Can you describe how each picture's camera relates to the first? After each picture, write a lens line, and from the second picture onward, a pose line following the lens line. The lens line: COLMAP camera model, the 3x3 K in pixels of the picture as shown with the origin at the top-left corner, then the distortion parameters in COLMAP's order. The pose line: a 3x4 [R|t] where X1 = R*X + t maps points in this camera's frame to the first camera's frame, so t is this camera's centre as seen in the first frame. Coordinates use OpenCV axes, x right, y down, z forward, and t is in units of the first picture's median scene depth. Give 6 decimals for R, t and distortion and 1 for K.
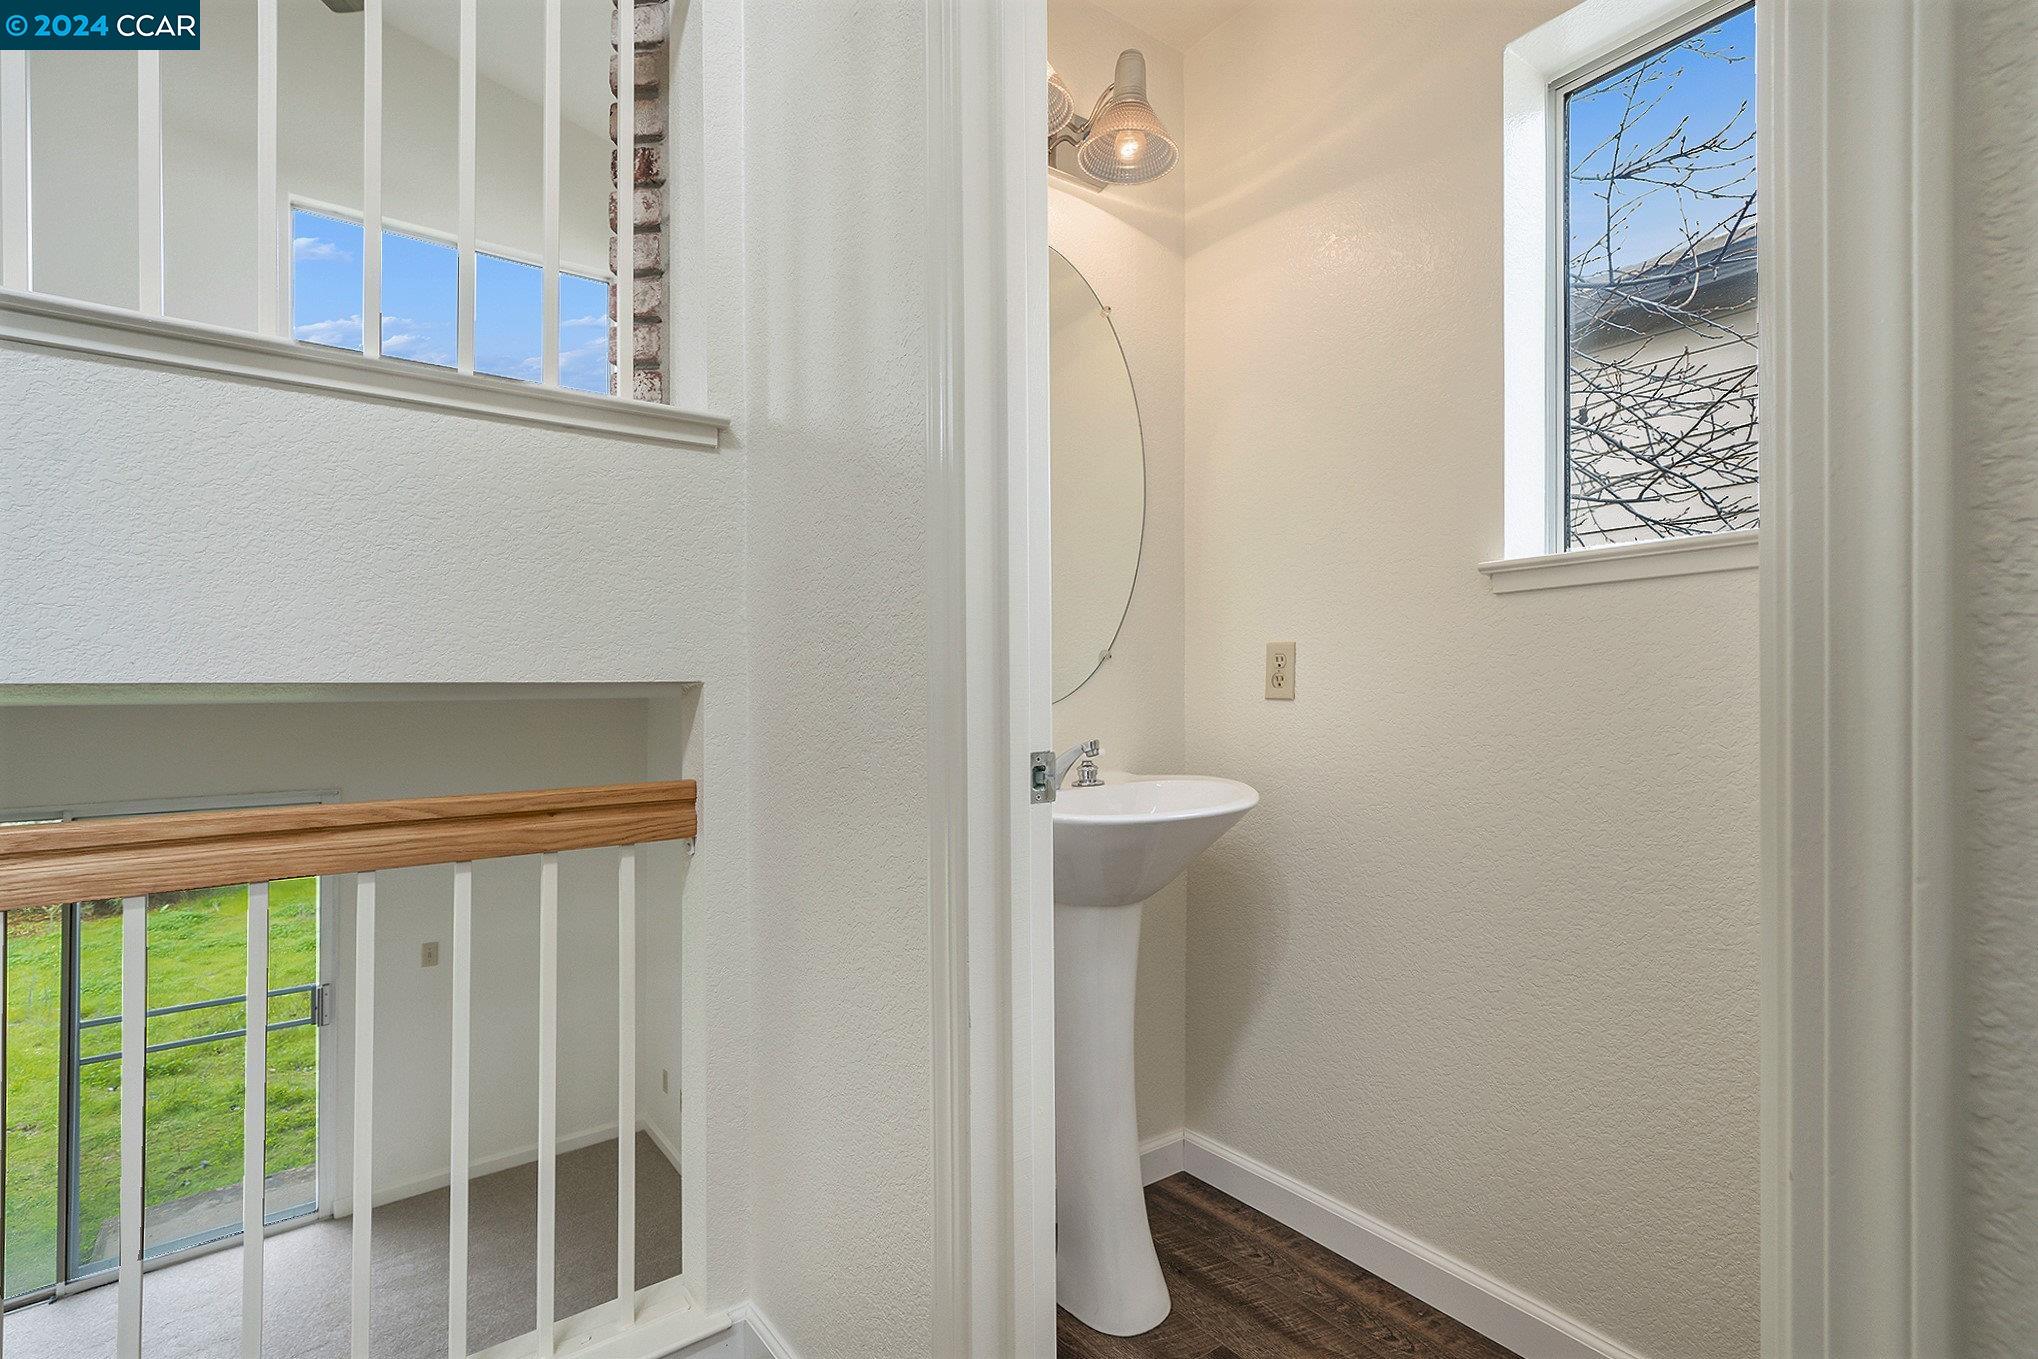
lens RADIAL K [[931.0, 0, 1018.9], [0, 931.0, 689.7], [0, 0, 1]] dist [0.003735, 0.000157]
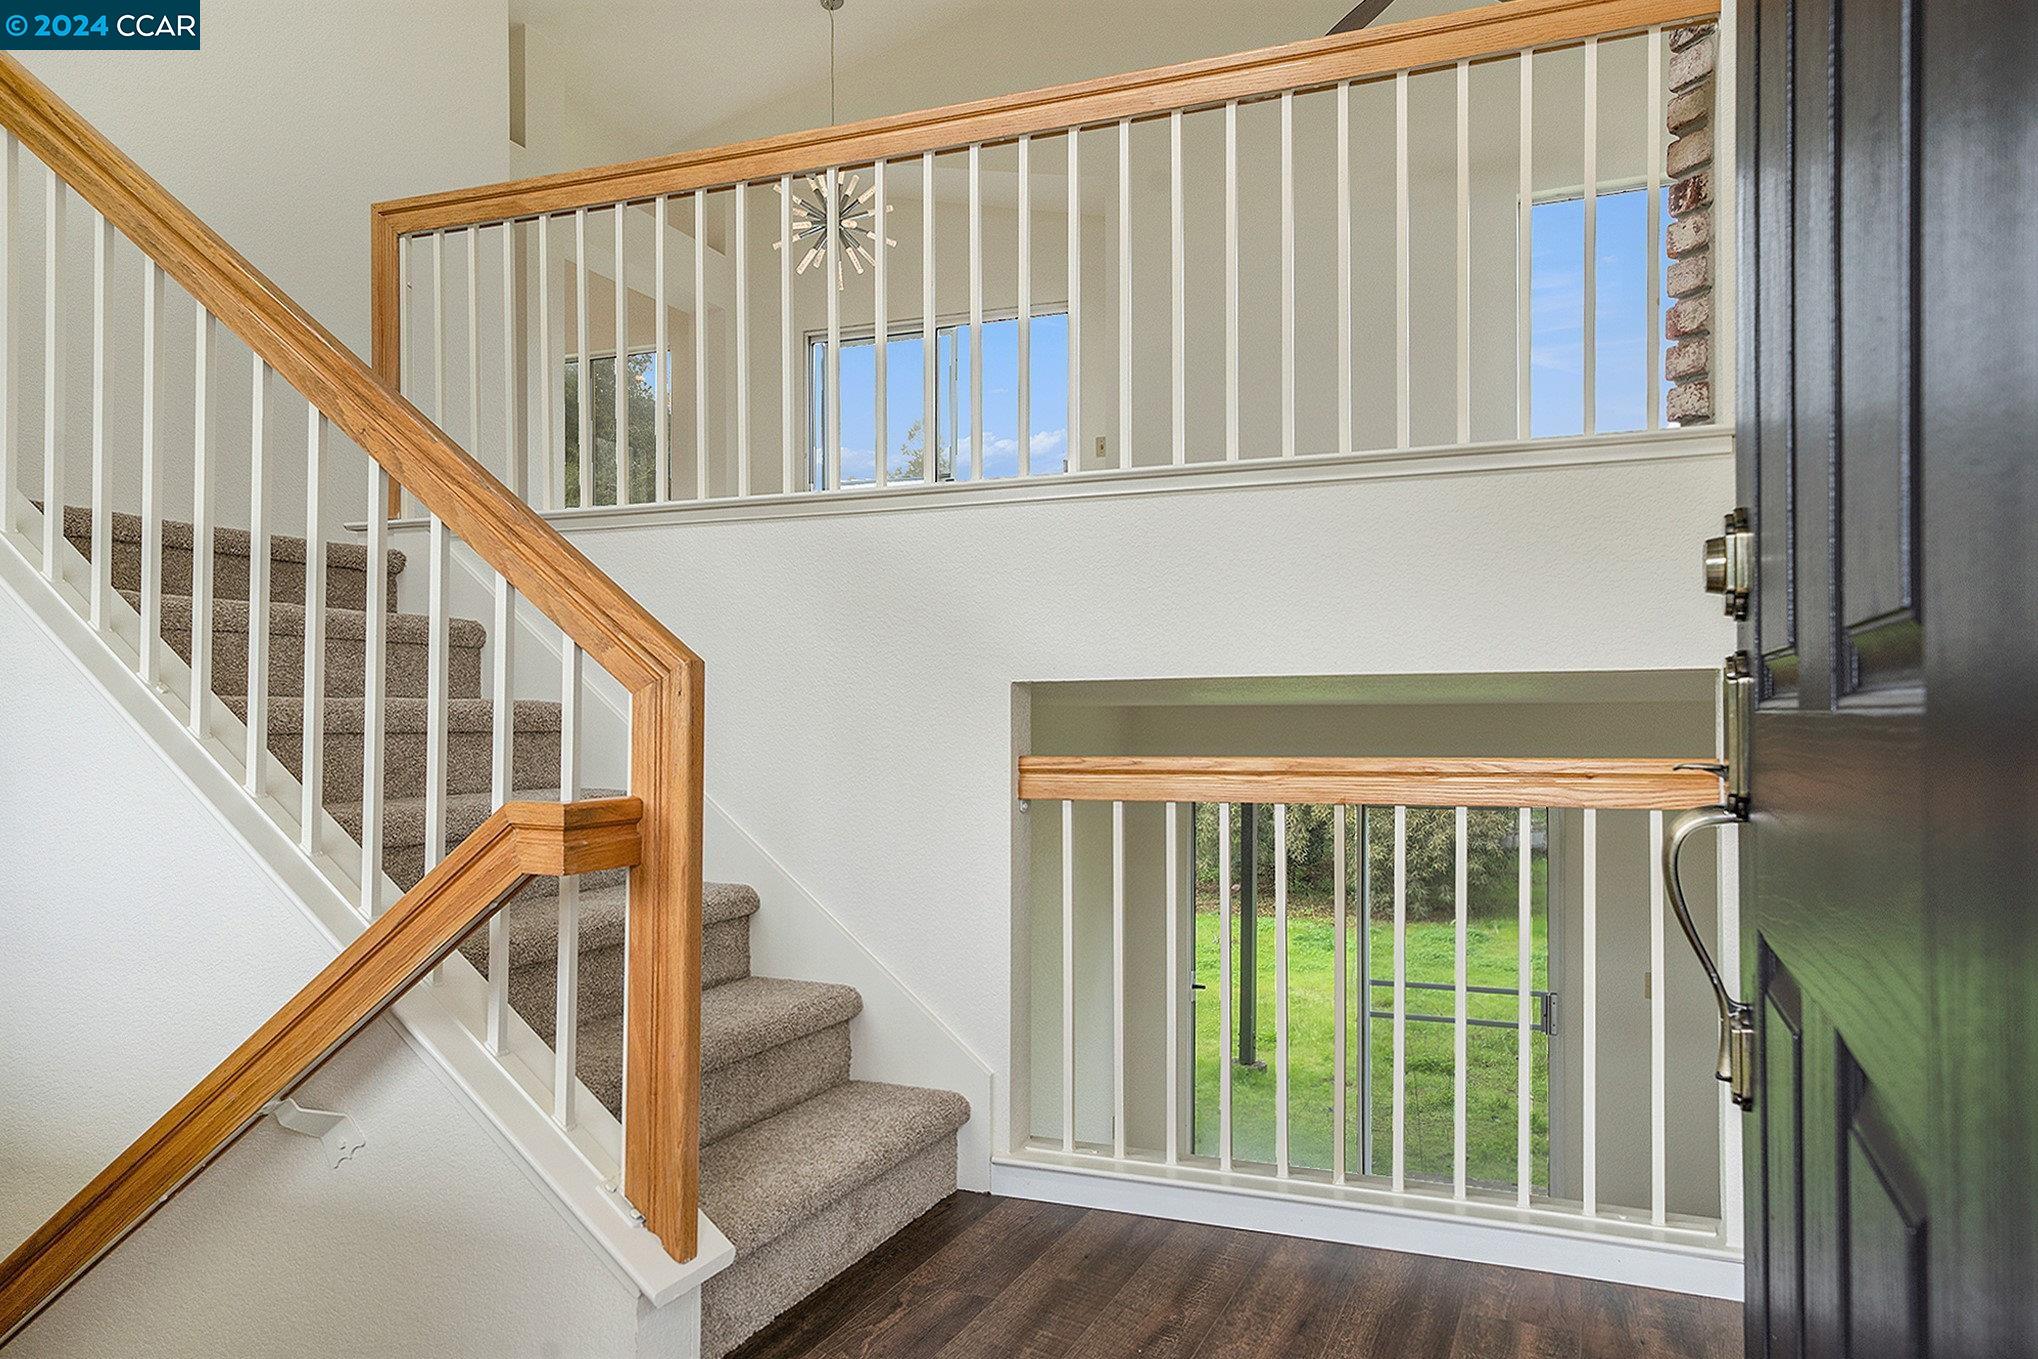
lens RADIAL K [[1424.6, 0, 1019.7], [0, 1424.6, 678.8], [0, 0, 1]] dist [0.002515, 0.000433]
pose [[0.495336, -0.001383, -0.868700, 0.641245], [-0.001460, 0.999996, -0.002425, 0.004348], [0.868700, 0.002469, 0.495332, -0.490129]]
